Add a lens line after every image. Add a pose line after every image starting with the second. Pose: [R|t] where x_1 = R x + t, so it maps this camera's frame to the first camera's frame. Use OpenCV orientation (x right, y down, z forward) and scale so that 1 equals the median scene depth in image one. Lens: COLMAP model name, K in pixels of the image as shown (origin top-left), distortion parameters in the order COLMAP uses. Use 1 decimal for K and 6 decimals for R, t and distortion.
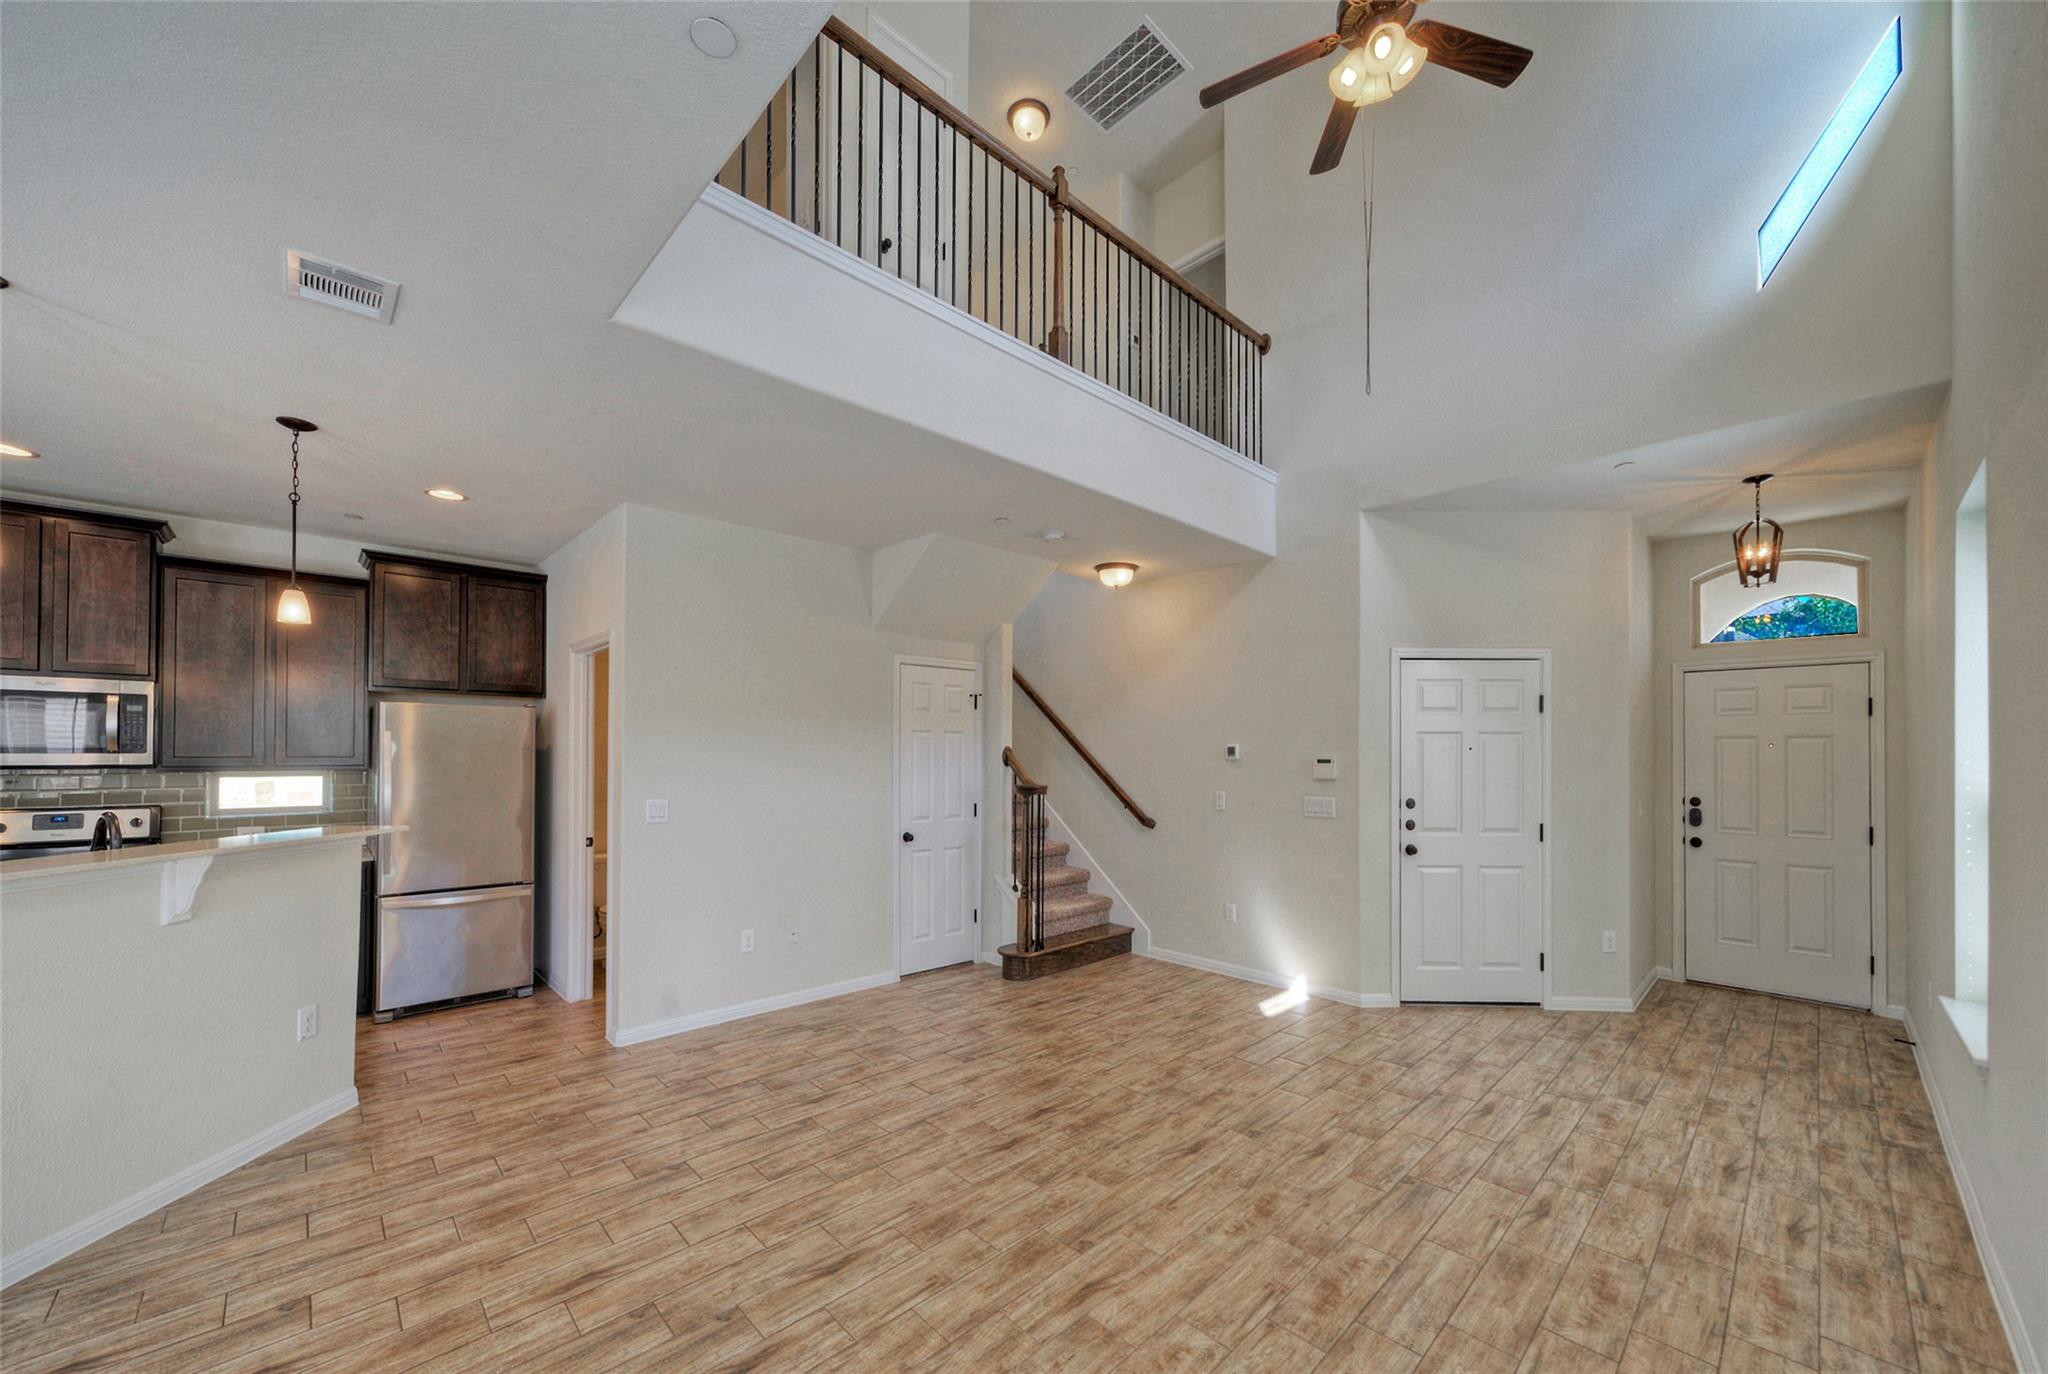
lens RADIAL K [[810.4, 0, 1051.0], [0, 810.4, 751.9], [0, 0, 1]] dist [-0.007677, 0.006180]
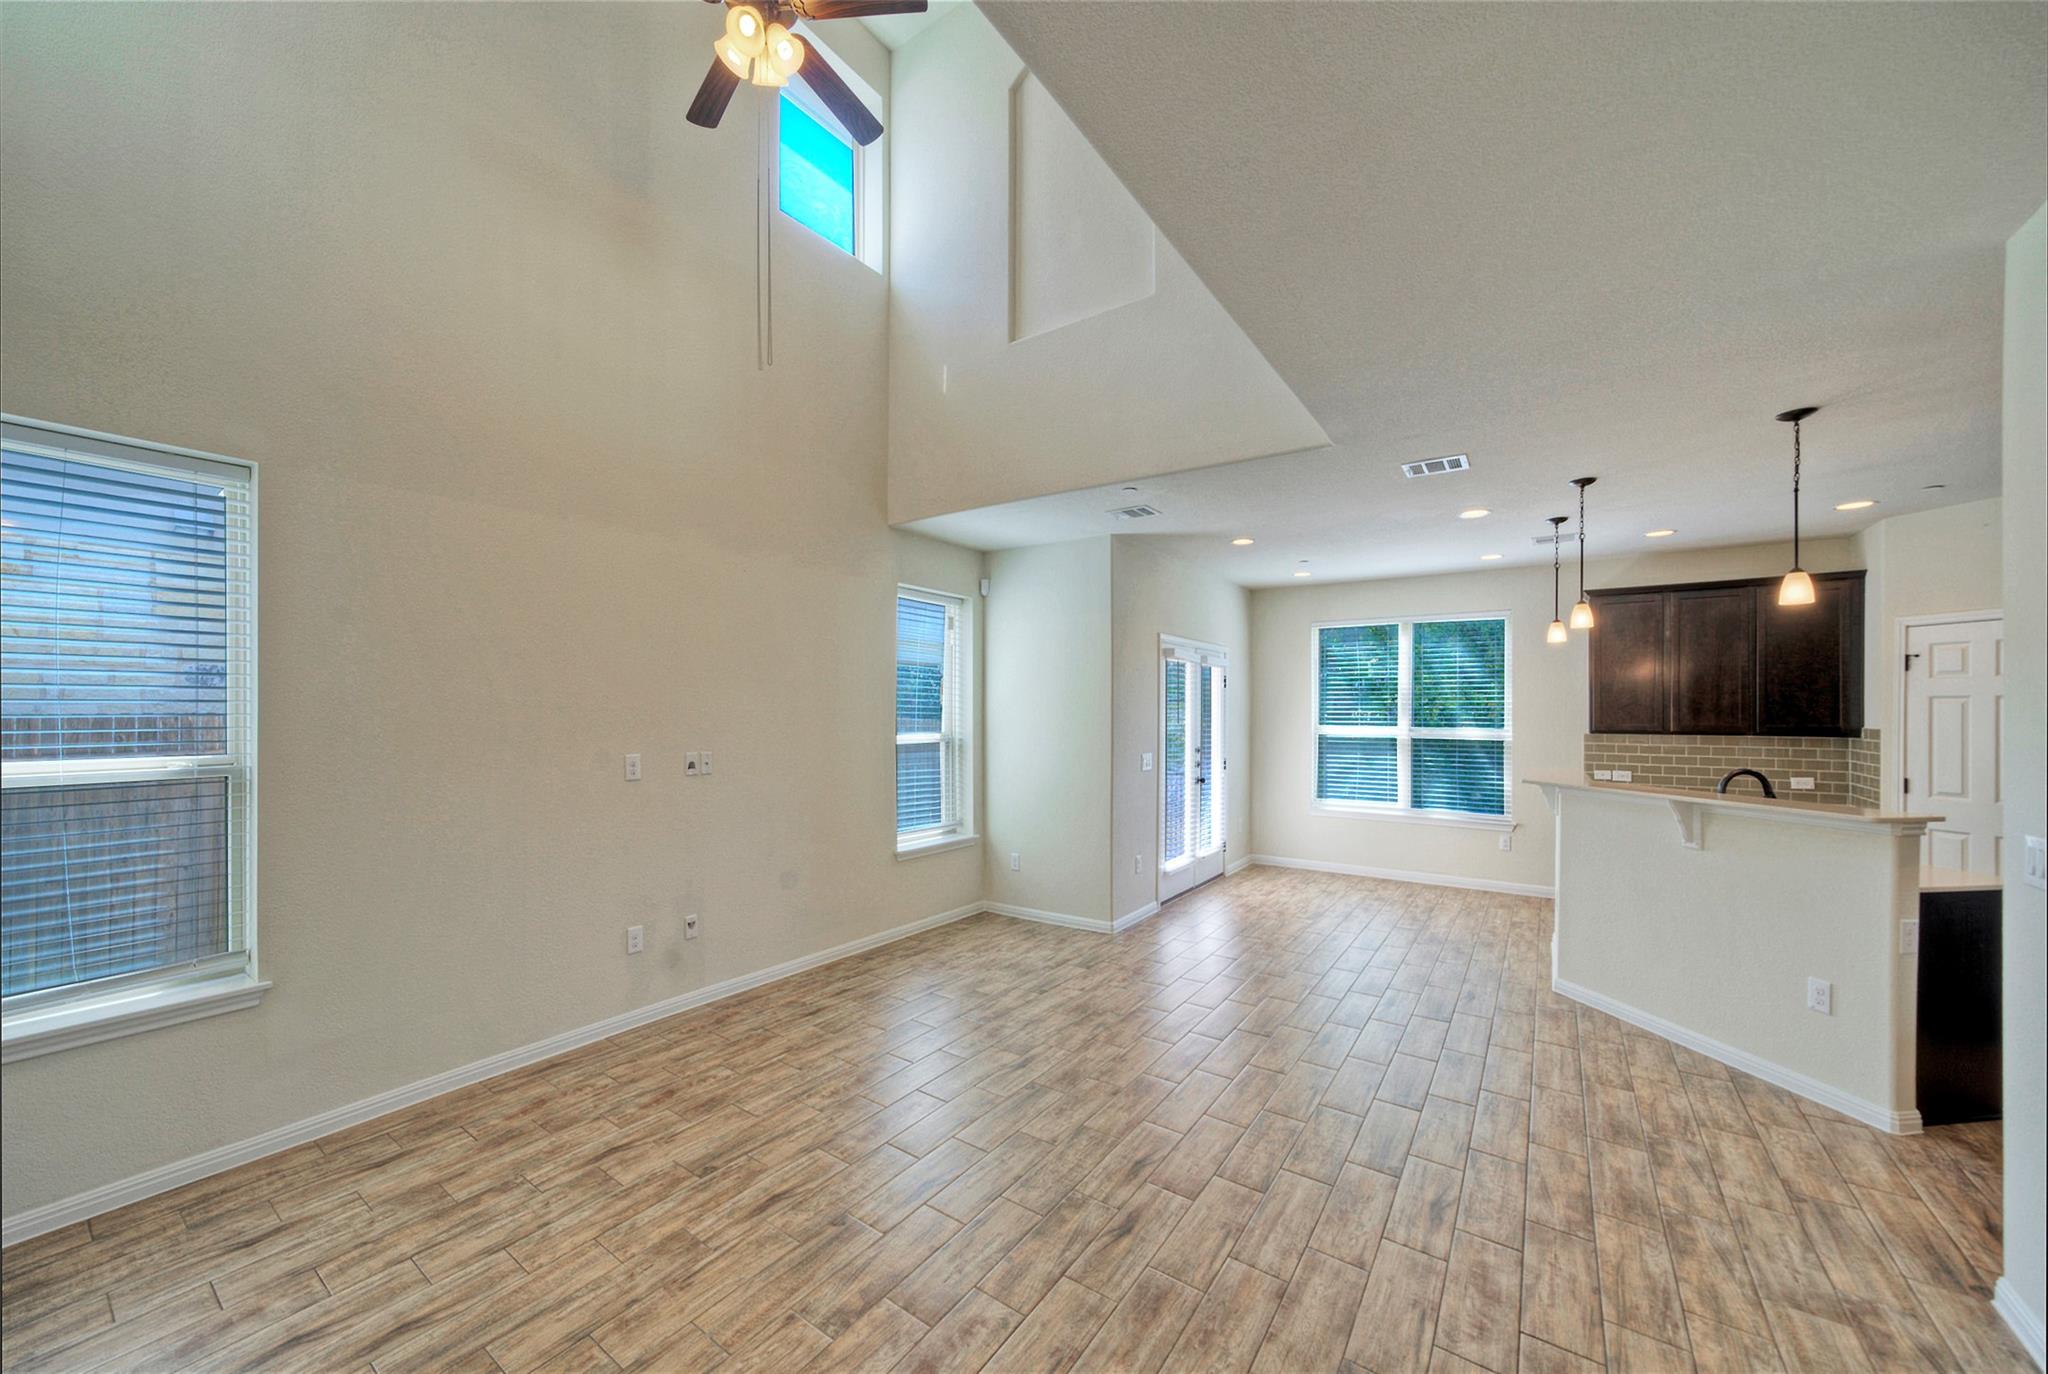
lens RADIAL K [[763.6, 0, 1062.4], [0, 763.6, 706.1], [0, 0, 1]] dist [0.014210, 0.000302]
pose [[-0.979638, -0.007964, -0.200616, 0.159036], [-0.006487, 0.999947, -0.008021, -0.008416], [0.200669, -0.006556, -0.979637, 1.431990]]
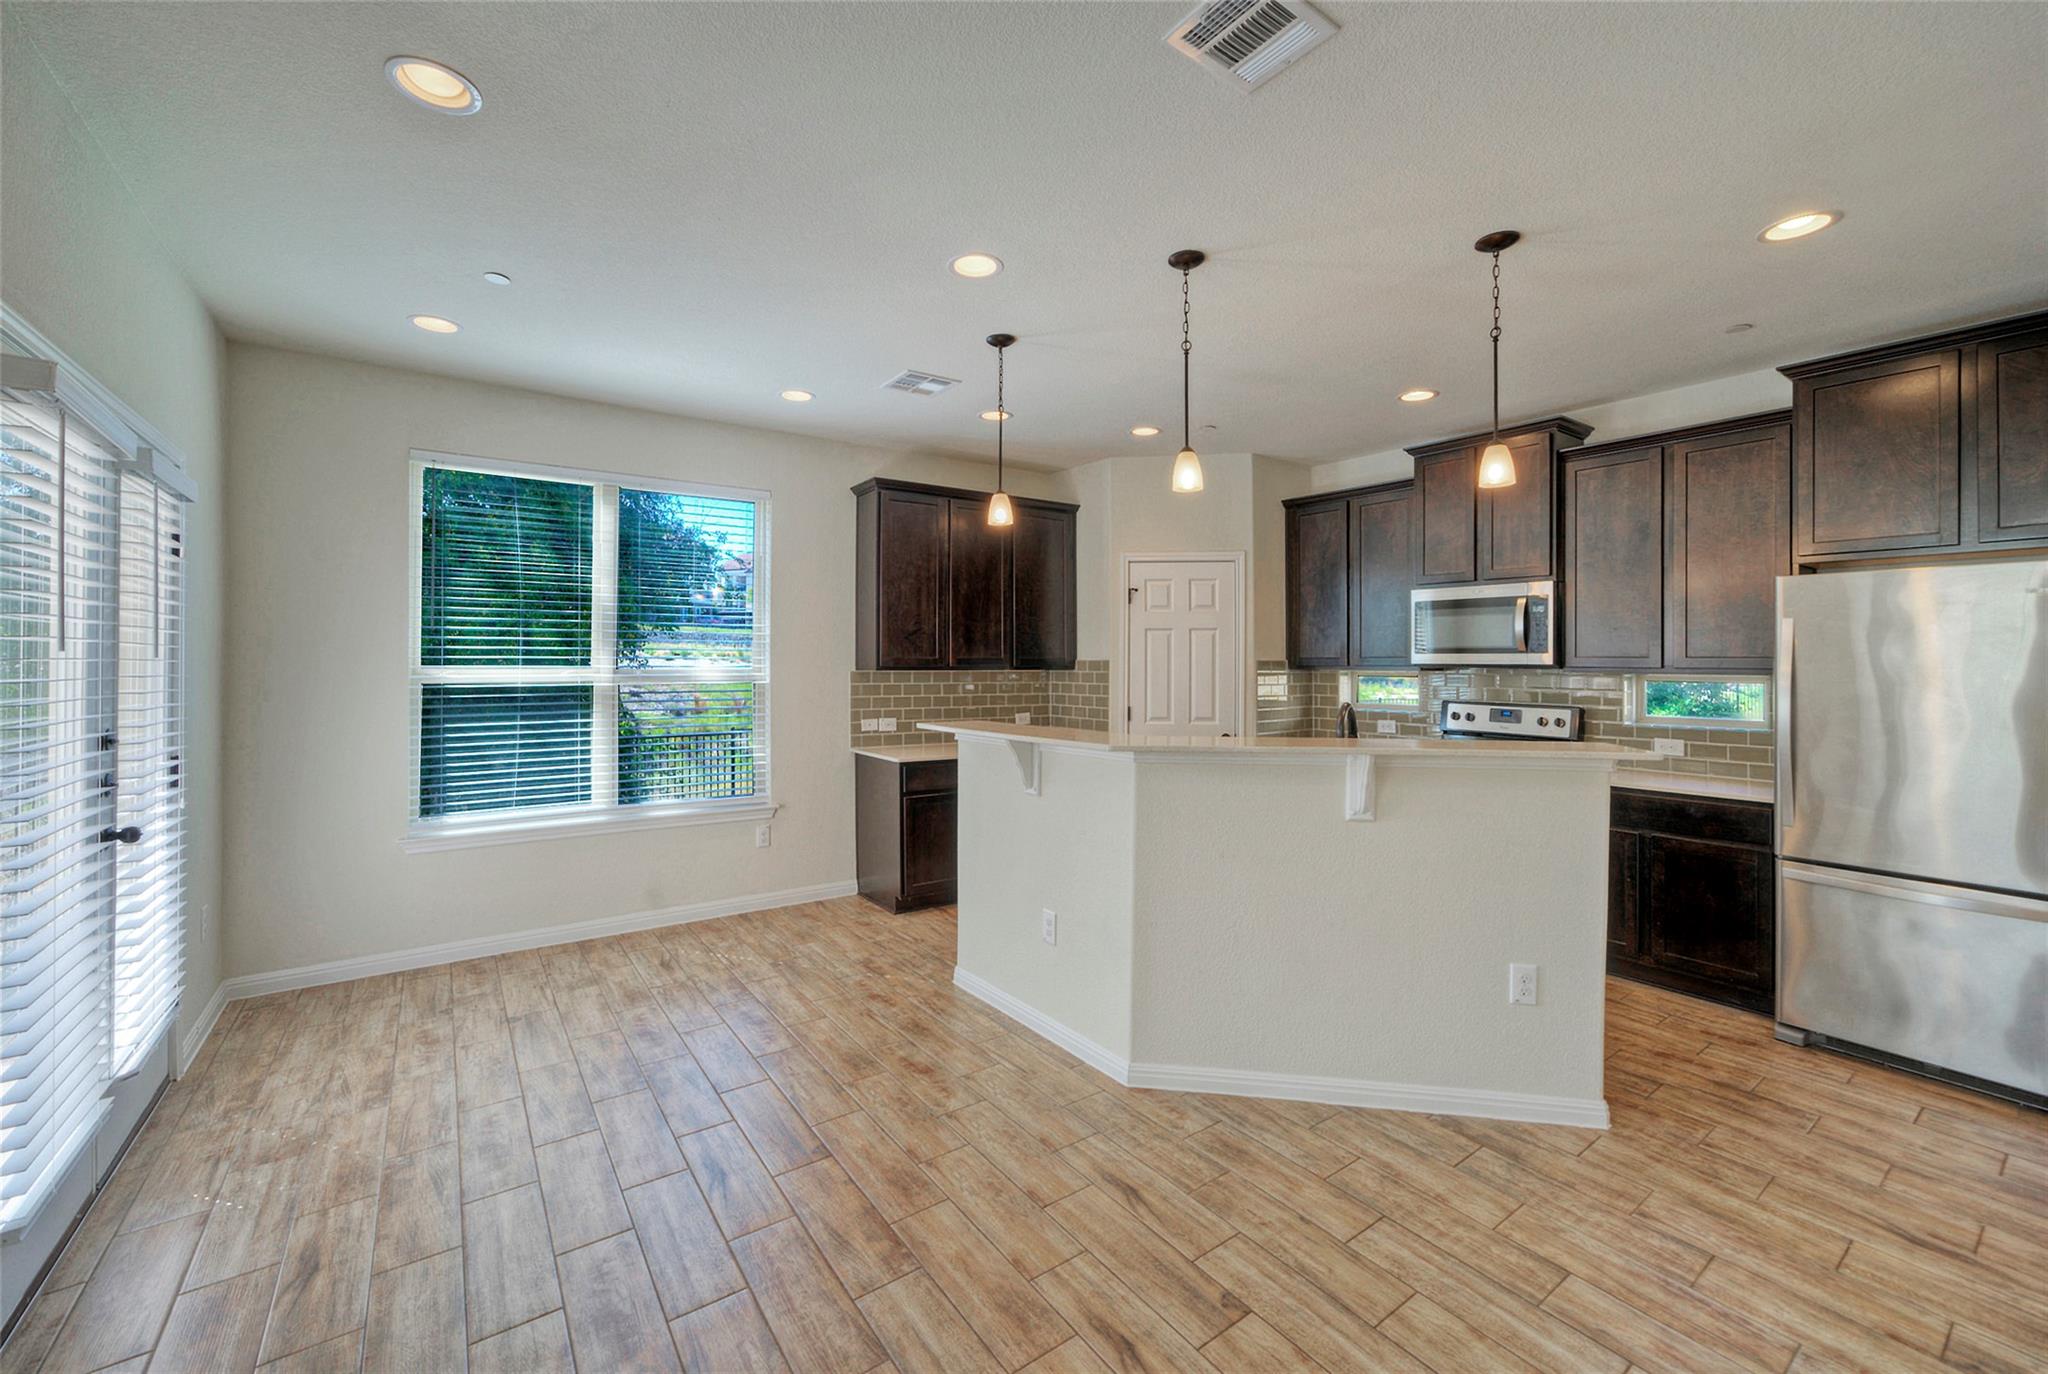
lens RADIAL K [[772.2, 0, 985.9], [0, 772.2, 663.4], [0, 0, 1]] dist [-0.036125, 0.020385]
pose [[-0.177627, -0.001158, -0.984097, -0.072503], [-0.002616, 0.999996, -0.000705, 0.017114], [0.984094, 0.002449, -0.177630, 0.498917]]
